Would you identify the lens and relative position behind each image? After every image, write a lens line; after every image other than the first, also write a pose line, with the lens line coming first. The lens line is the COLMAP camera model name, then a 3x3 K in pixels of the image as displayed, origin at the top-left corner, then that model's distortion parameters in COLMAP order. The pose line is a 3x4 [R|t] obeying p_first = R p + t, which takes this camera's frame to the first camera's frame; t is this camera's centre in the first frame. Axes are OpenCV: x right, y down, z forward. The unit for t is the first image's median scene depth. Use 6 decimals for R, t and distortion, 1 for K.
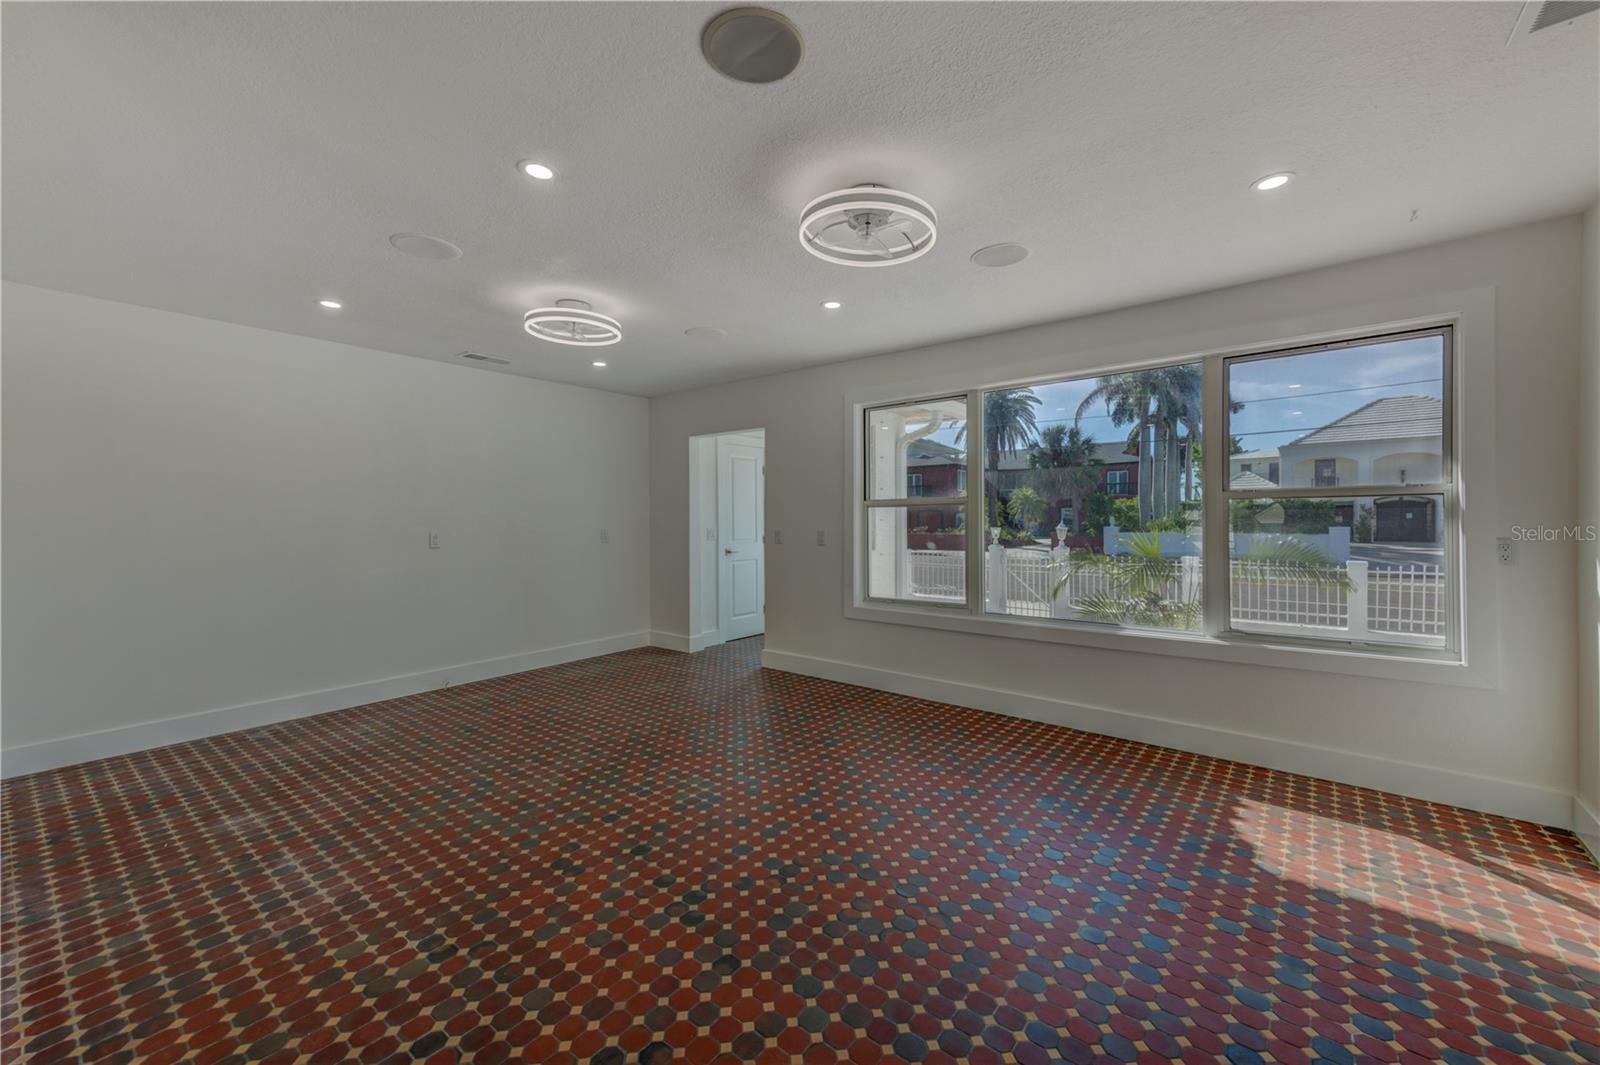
lens RADIAL K [[648.5, 0, 803.6], [0, 648.5, 527.5], [0, 0, 1]] dist [0.024951, -0.001384]
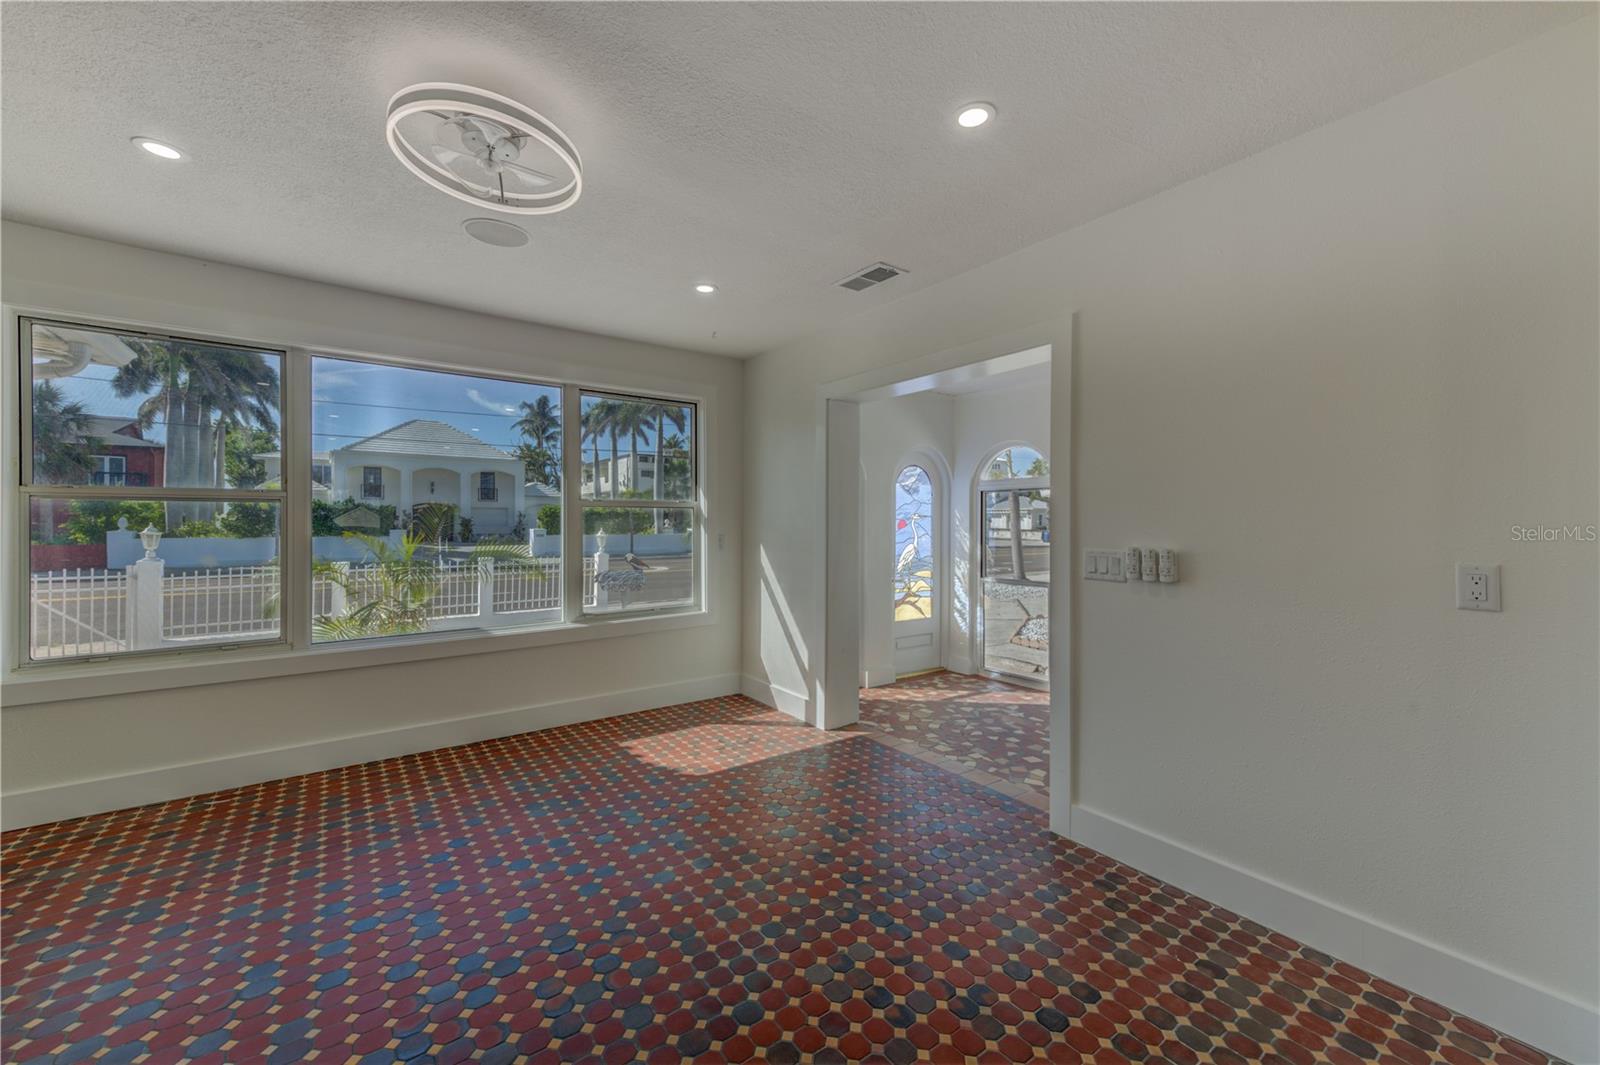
lens RADIAL K [[648.5, 0, 803.4], [0, 648.5, 528.4], [0, 0, 1]] dist [0.024951, -0.001384]
pose [[0.228782, -0.004325, 0.973468, -0.411996], [0.007635, 0.999967, 0.002649, -0.002898], [-0.973448, 0.006826, 0.228808, 0.316359]]
